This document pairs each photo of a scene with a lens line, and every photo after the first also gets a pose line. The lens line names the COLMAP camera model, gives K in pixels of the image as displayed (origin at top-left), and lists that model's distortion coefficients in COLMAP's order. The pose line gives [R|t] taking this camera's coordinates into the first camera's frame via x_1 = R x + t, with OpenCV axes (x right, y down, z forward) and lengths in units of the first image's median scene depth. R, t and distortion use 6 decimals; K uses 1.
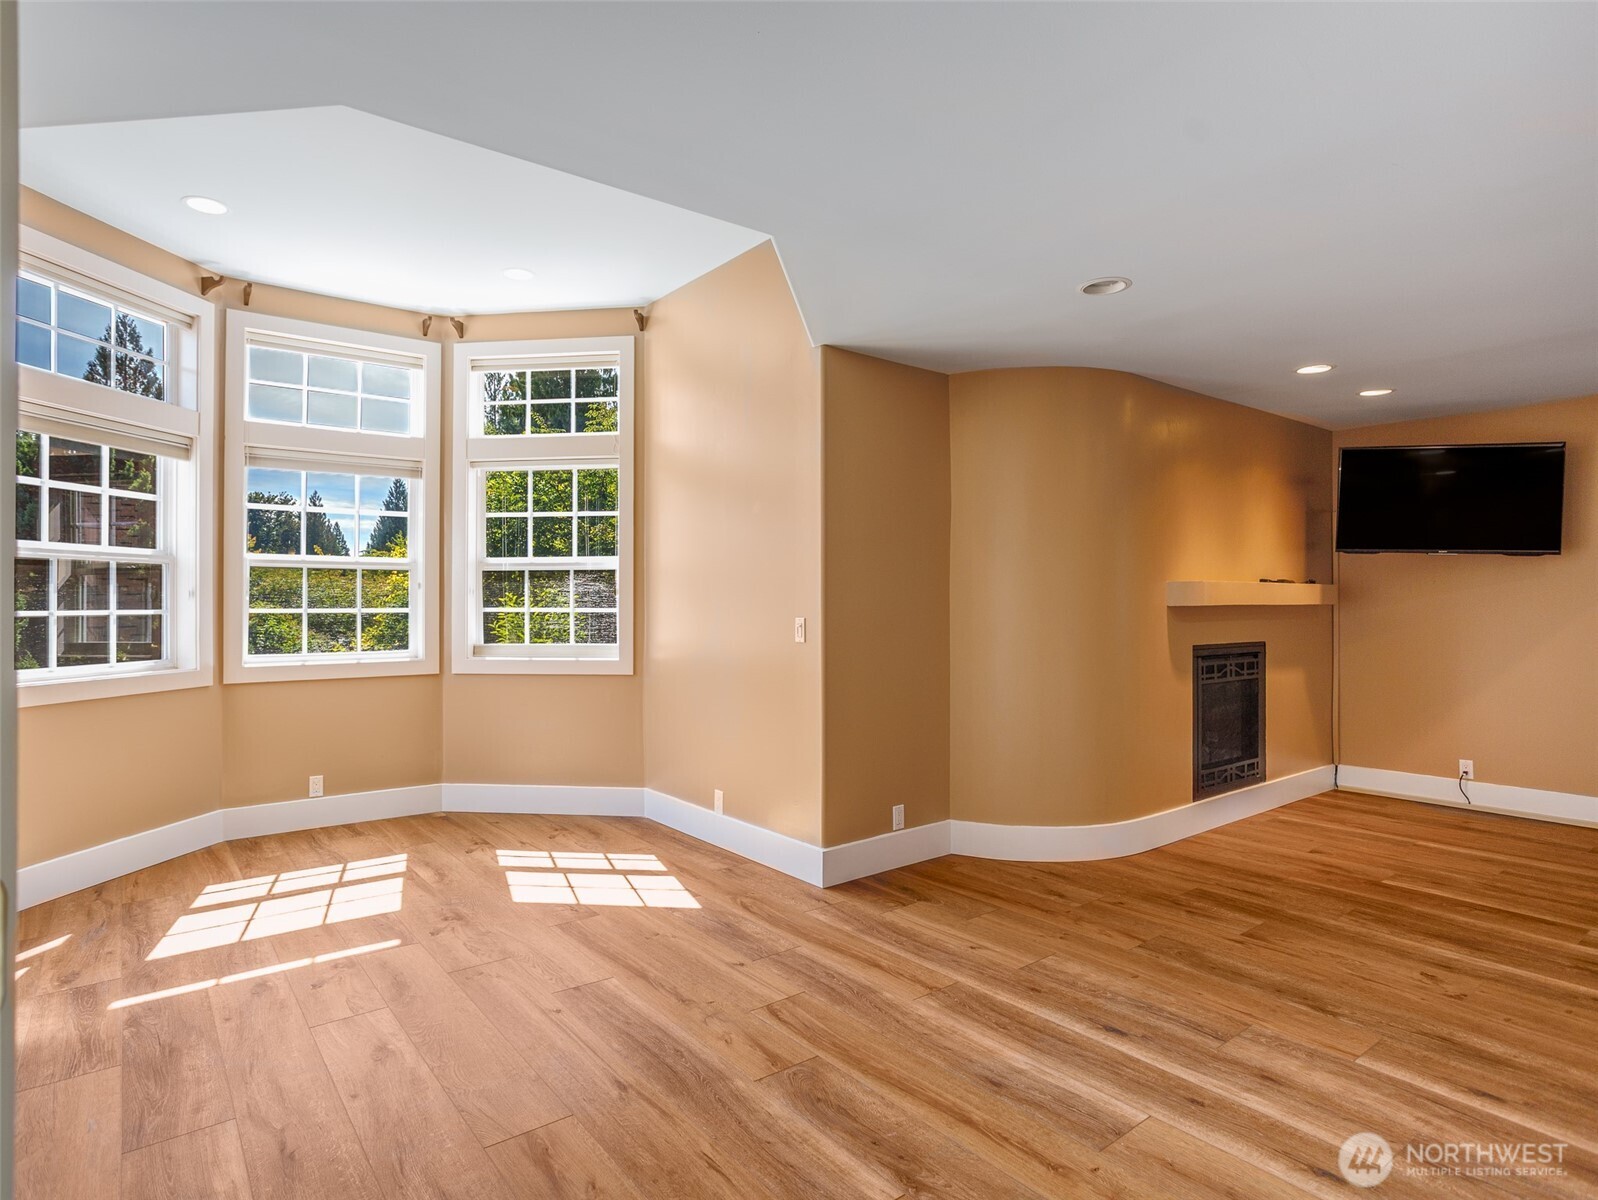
lens RADIAL K [[866.9, 0, 789.2], [0, 866.9, 596.5], [0, 0, 1]] dist [-0.048771, 0.028823]
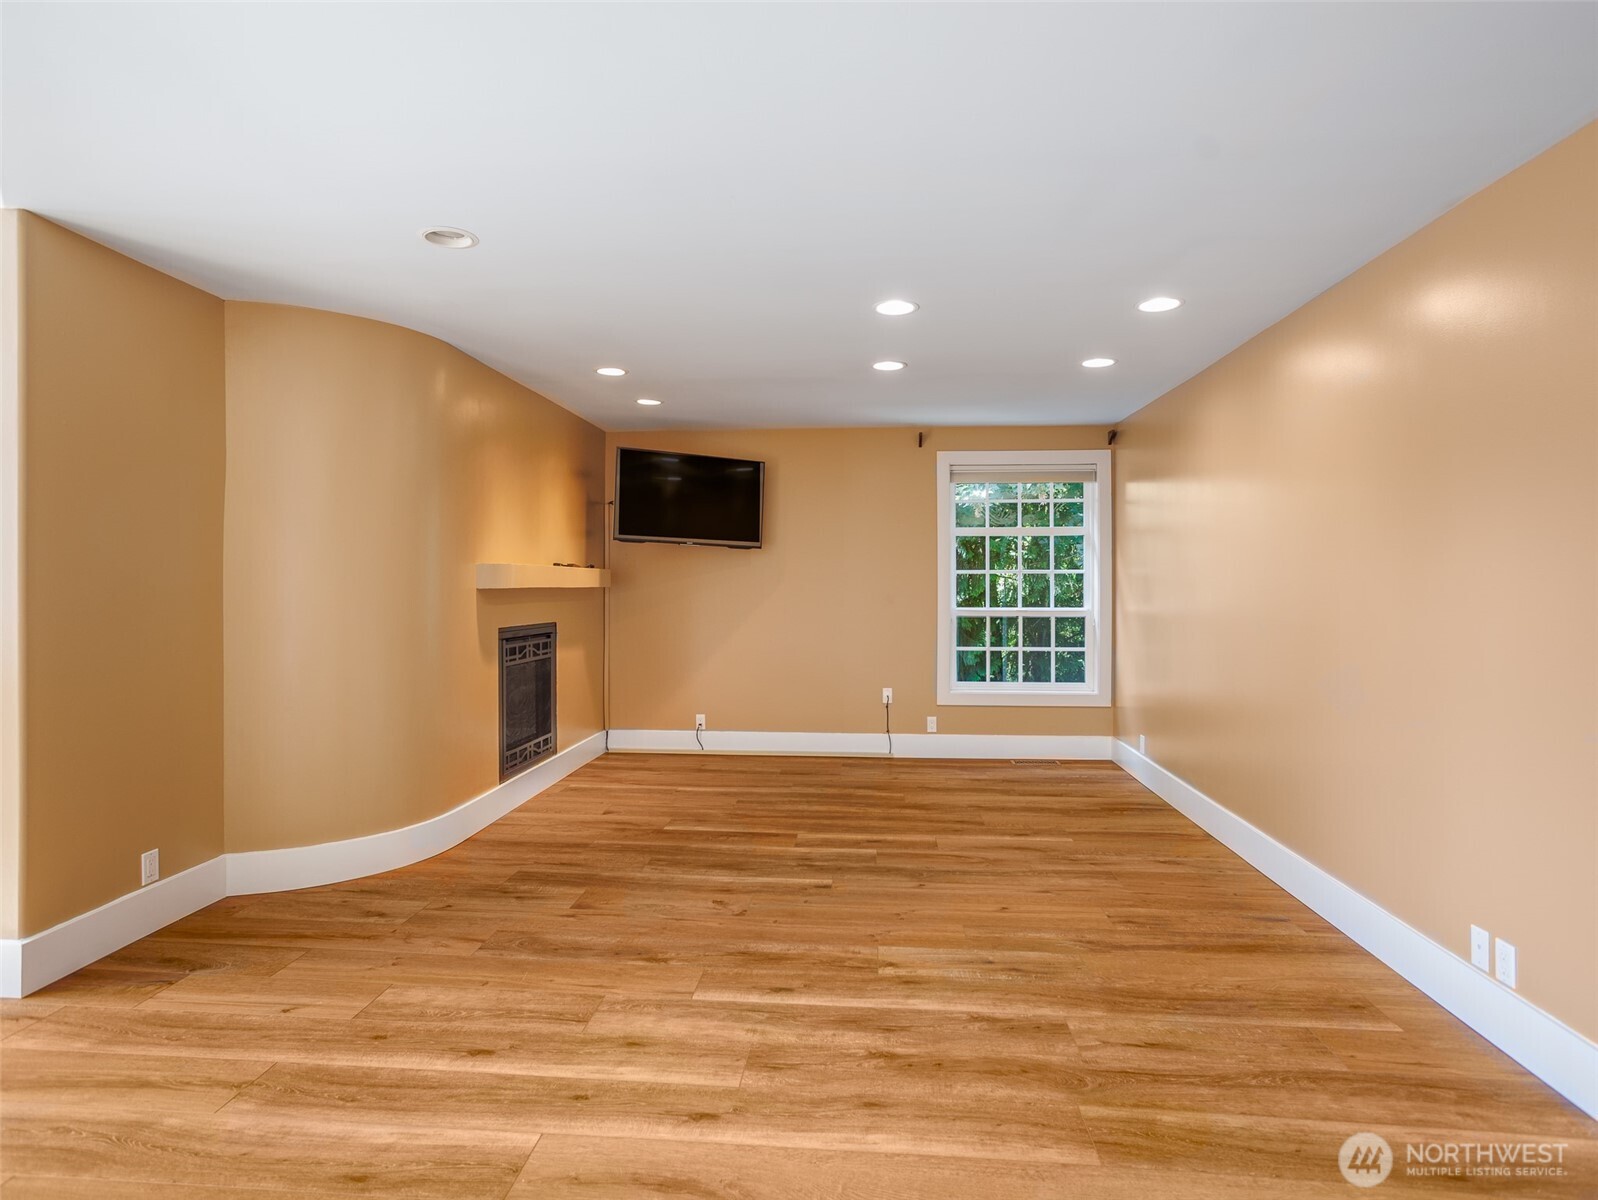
lens RADIAL K [[866.9, 0, 799.5], [0, 866.9, 581.1], [0, 0, 1]] dist [-0.048771, 0.028823]
pose [[0.680481, 0.006402, 0.732738, -0.042450], [-0.007136, 0.999972, -0.002109, 0.003812], [-0.732731, -0.003793, 0.680507, 0.098482]]
